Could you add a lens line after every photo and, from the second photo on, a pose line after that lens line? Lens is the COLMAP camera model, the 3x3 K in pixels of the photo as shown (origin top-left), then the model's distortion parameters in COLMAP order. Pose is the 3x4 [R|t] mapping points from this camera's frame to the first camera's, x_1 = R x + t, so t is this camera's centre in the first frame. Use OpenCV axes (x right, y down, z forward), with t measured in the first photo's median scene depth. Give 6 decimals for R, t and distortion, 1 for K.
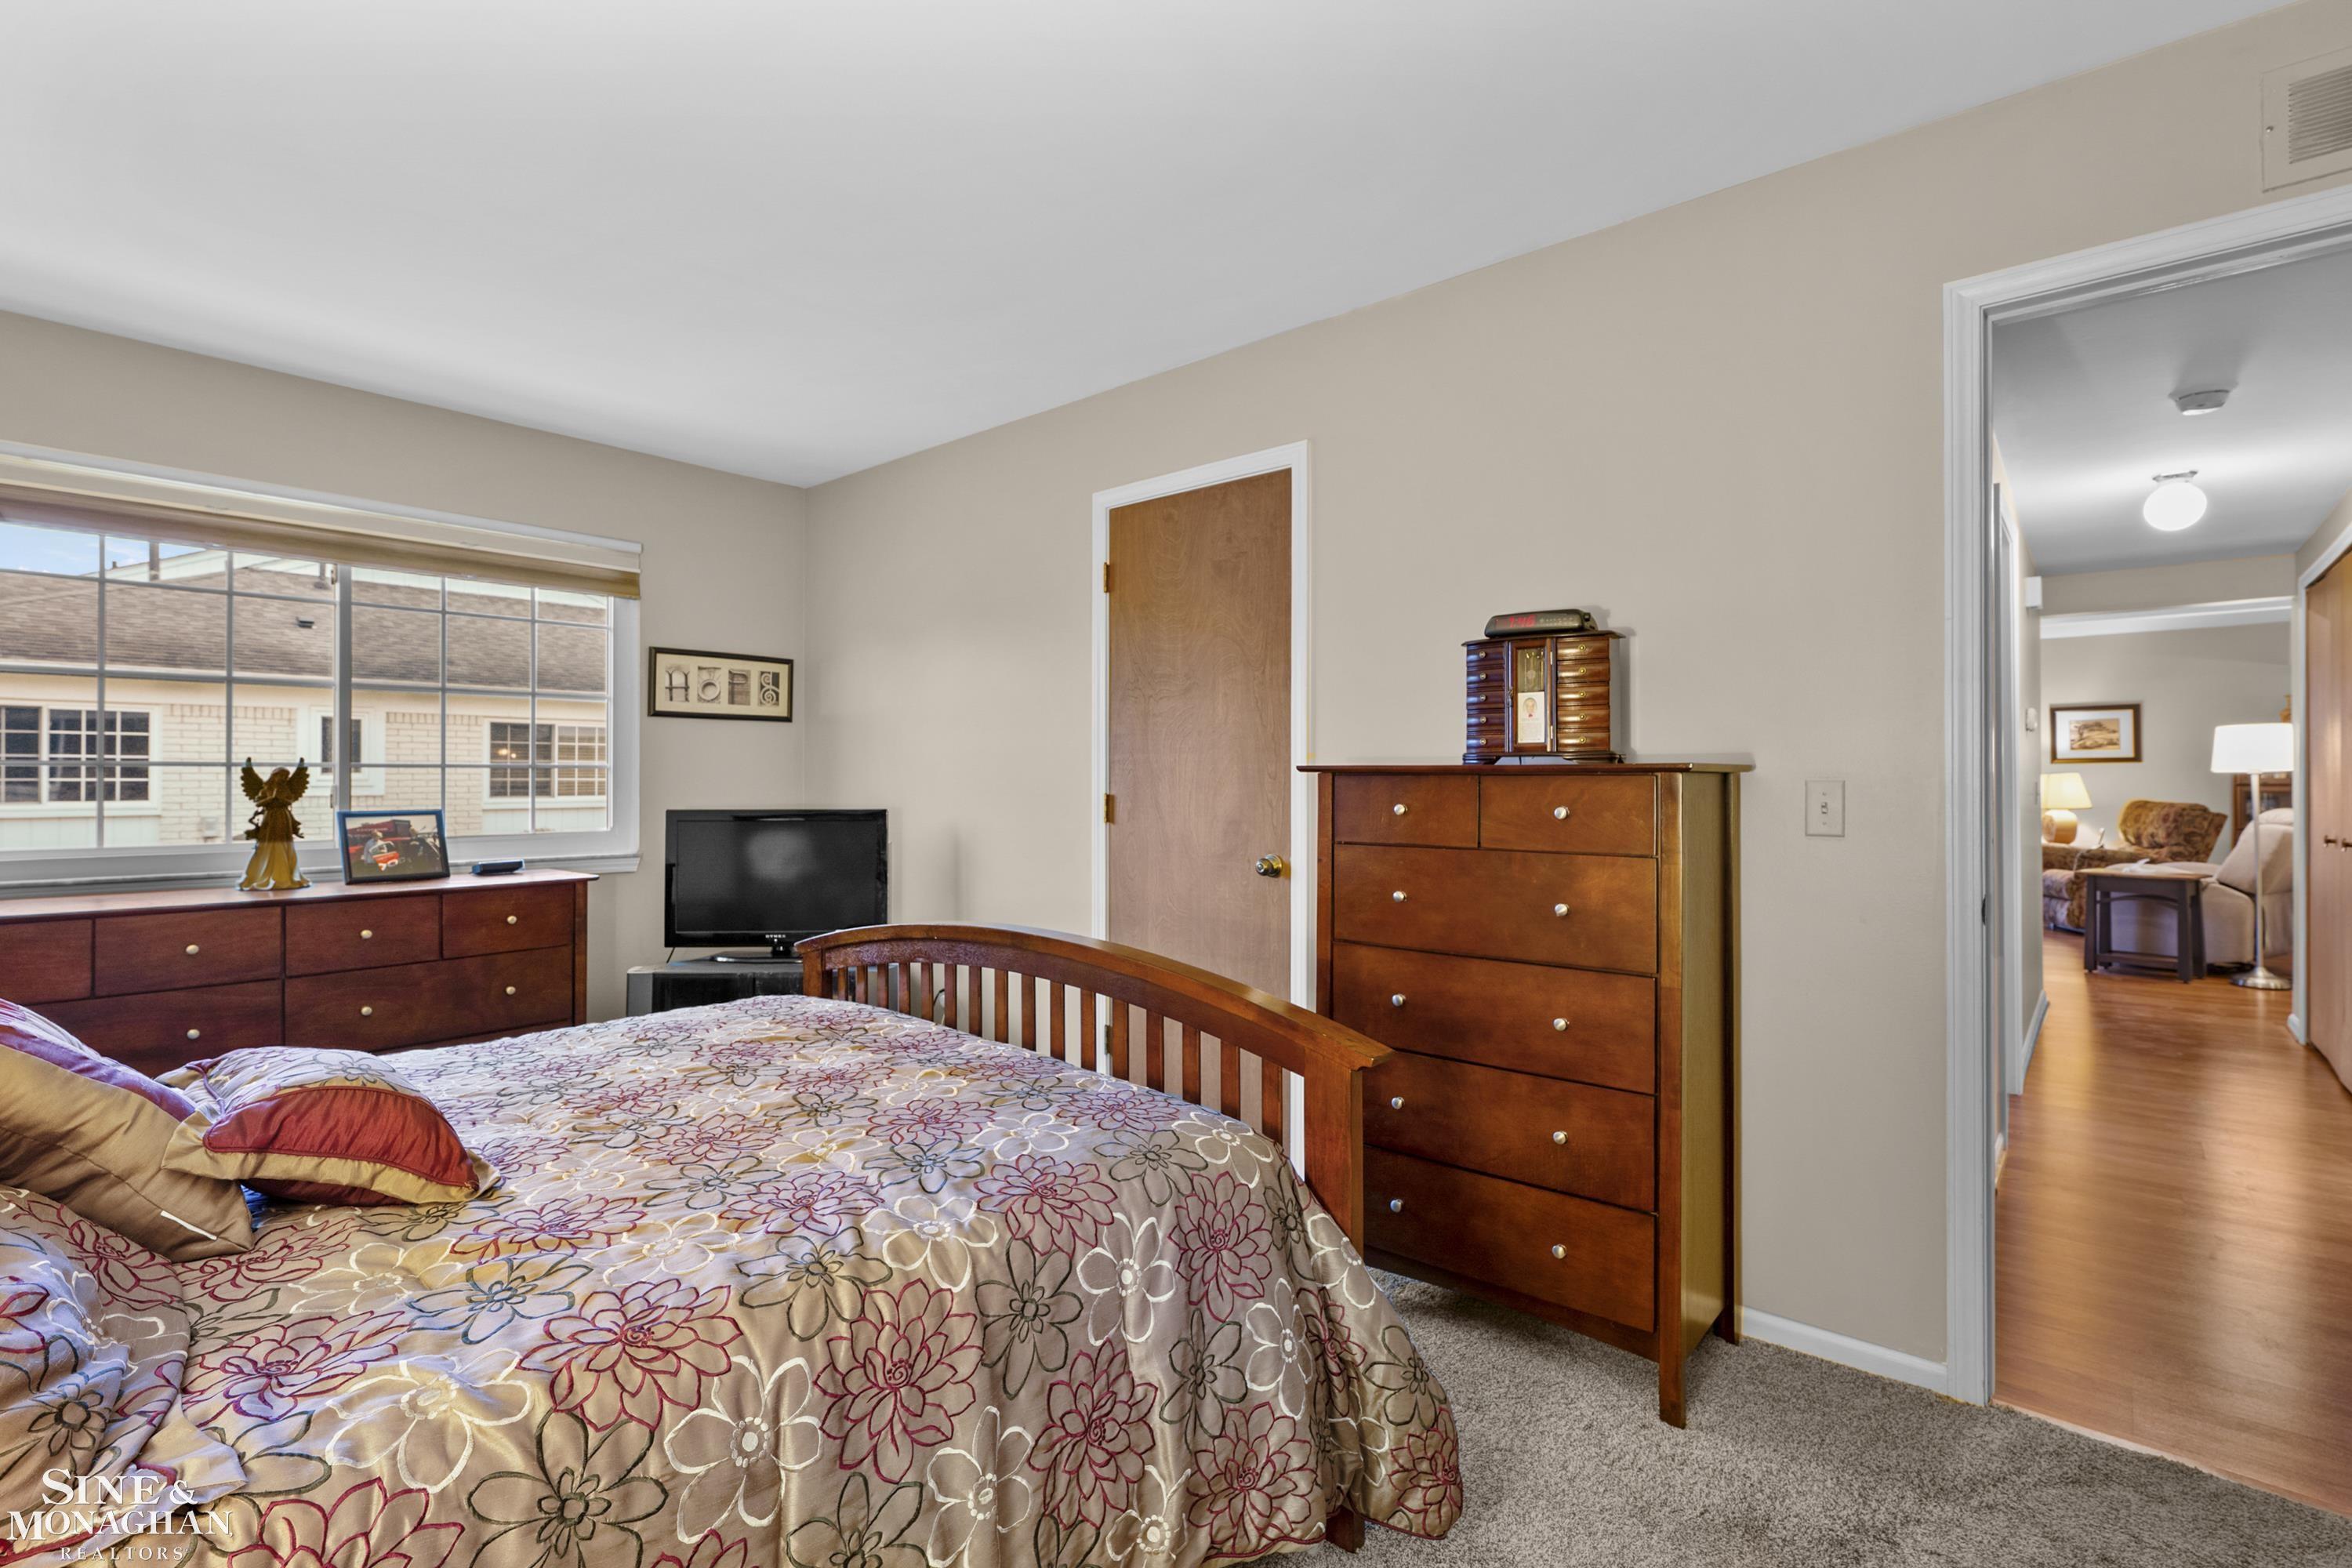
lens RADIAL K [[1094.3, 0, 1172.8], [0, 1094.3, 781.0], [0, 0, 1]] dist [0.003217, 0.000142]
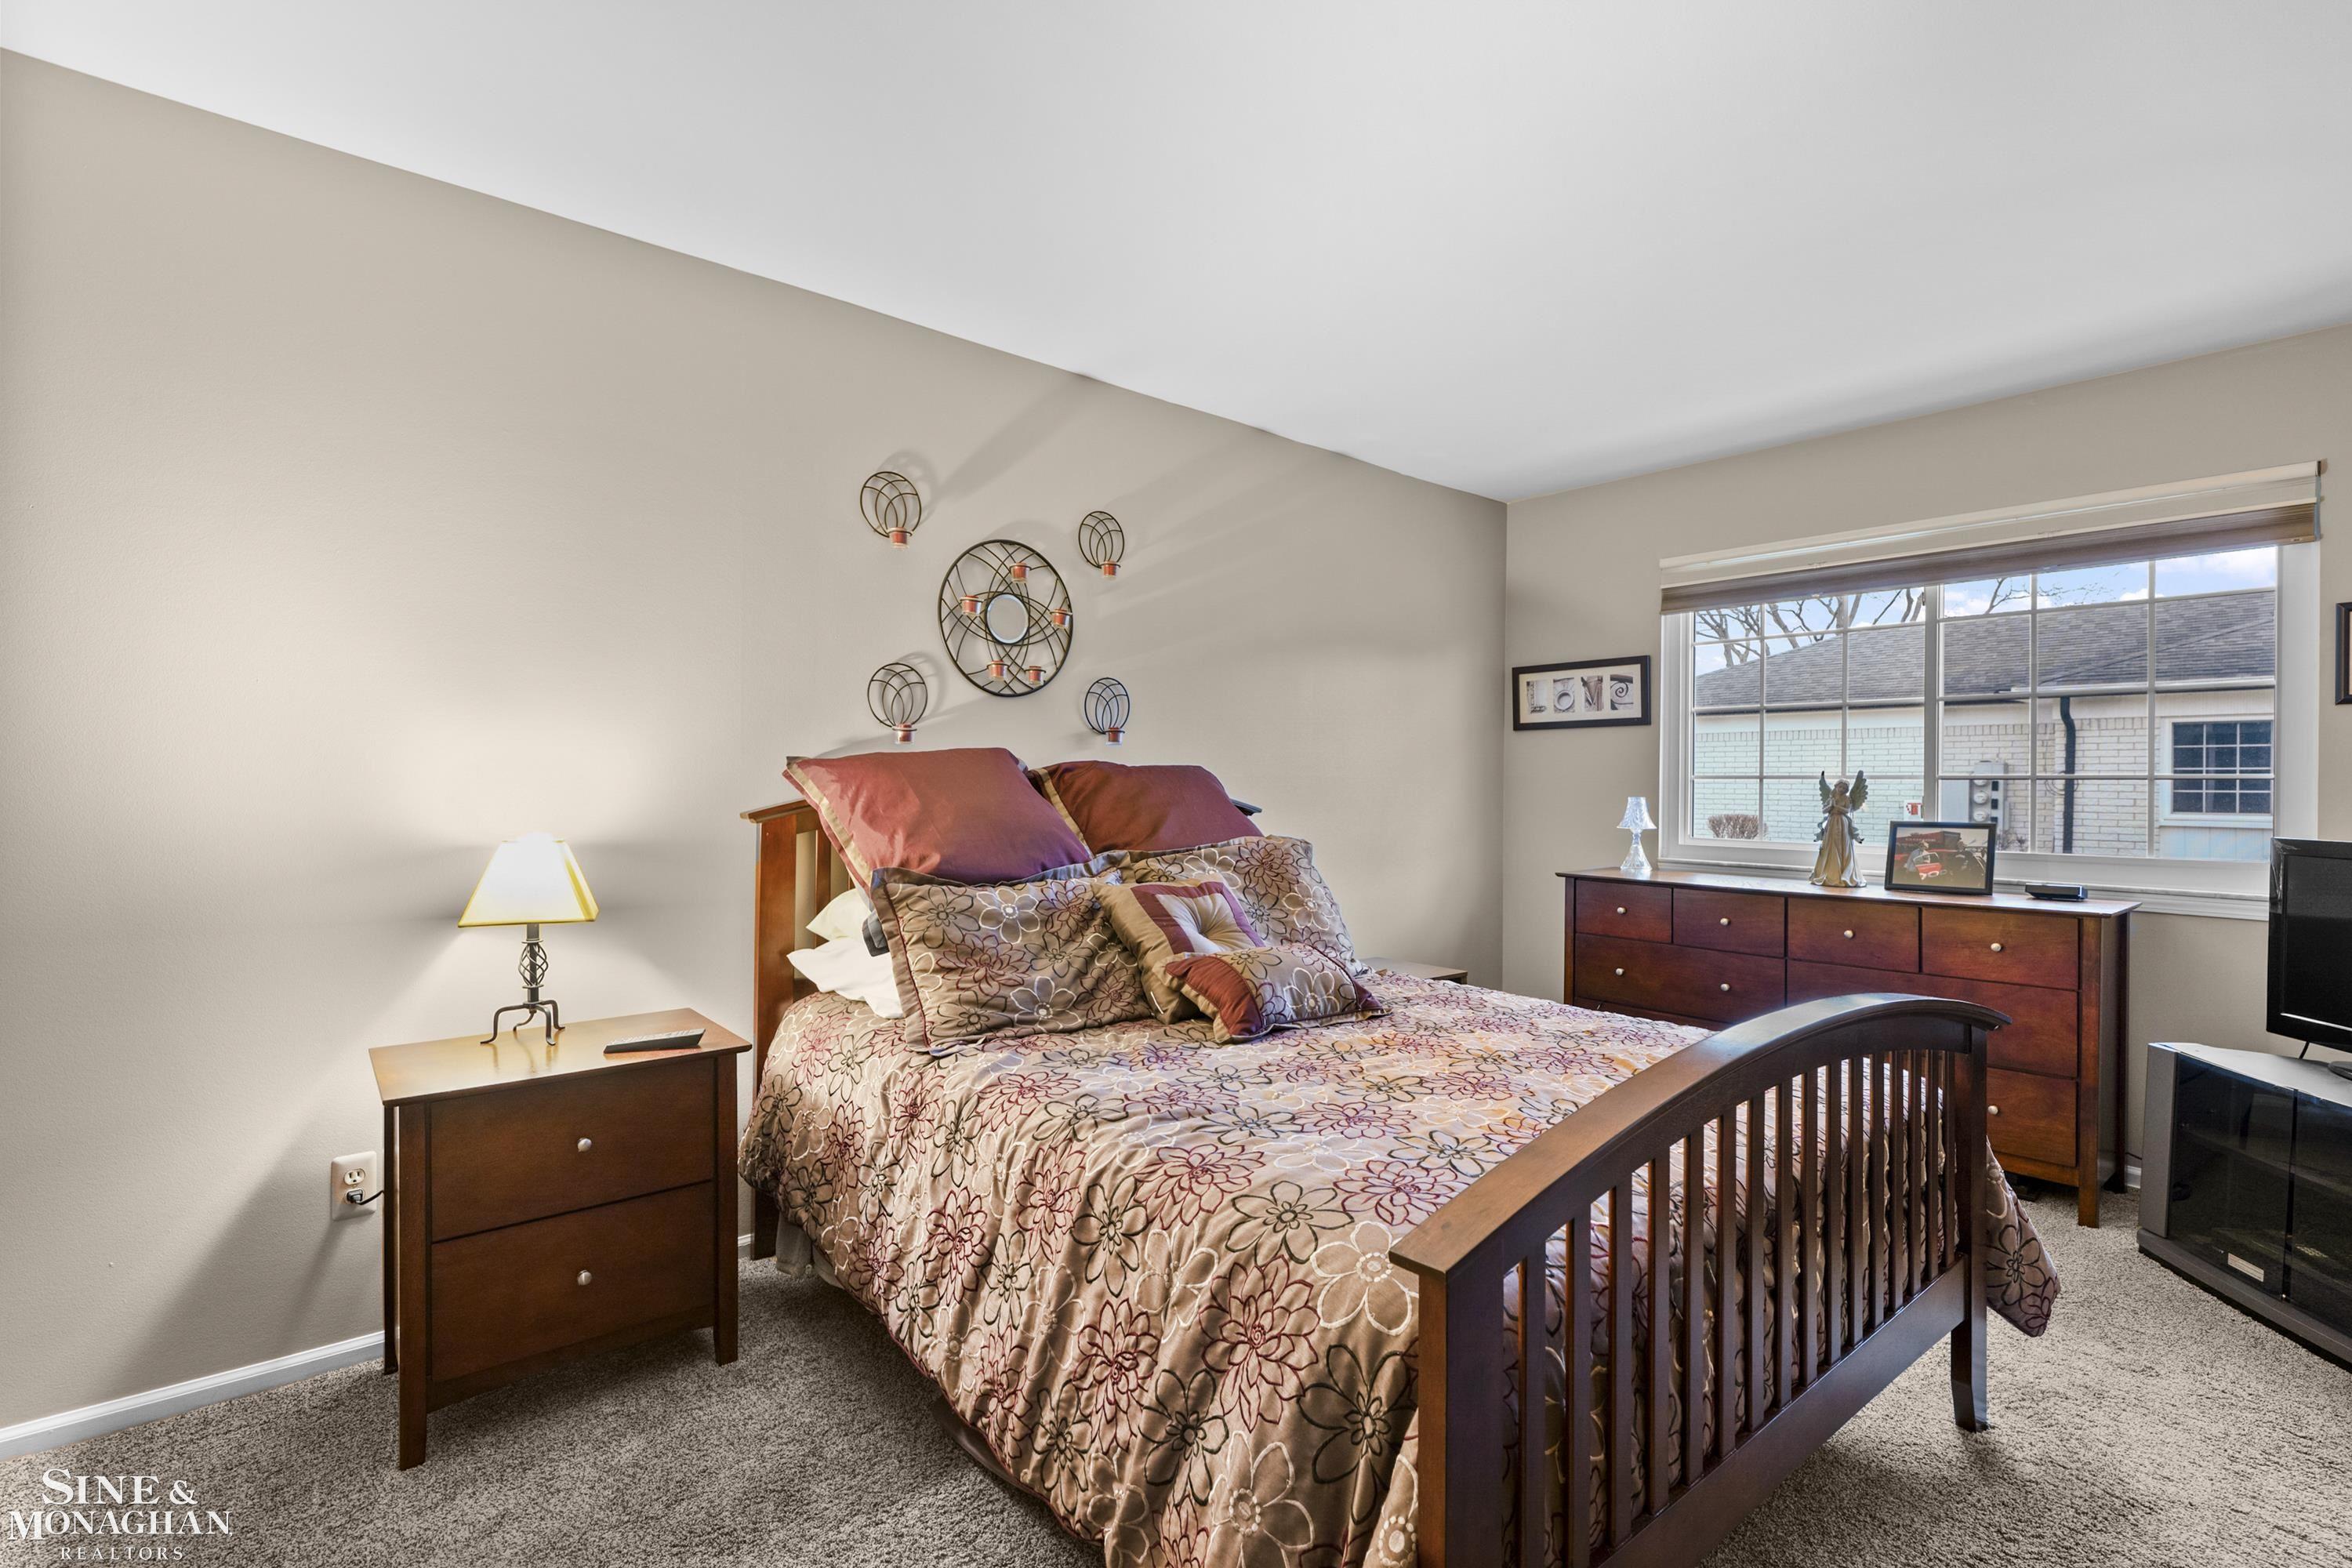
lens RADIAL K [[1101.9, 0, 1173.3], [0, 1101.9, 777.4], [0, 0, 1]] dist [0.001122, 0.001168]
pose [[-0.137736, -0.004010, -0.990461, 0.393396], [-0.013078, 0.999912, -0.002229, -0.001962], [0.990383, 0.012647, -0.137777, 0.465984]]
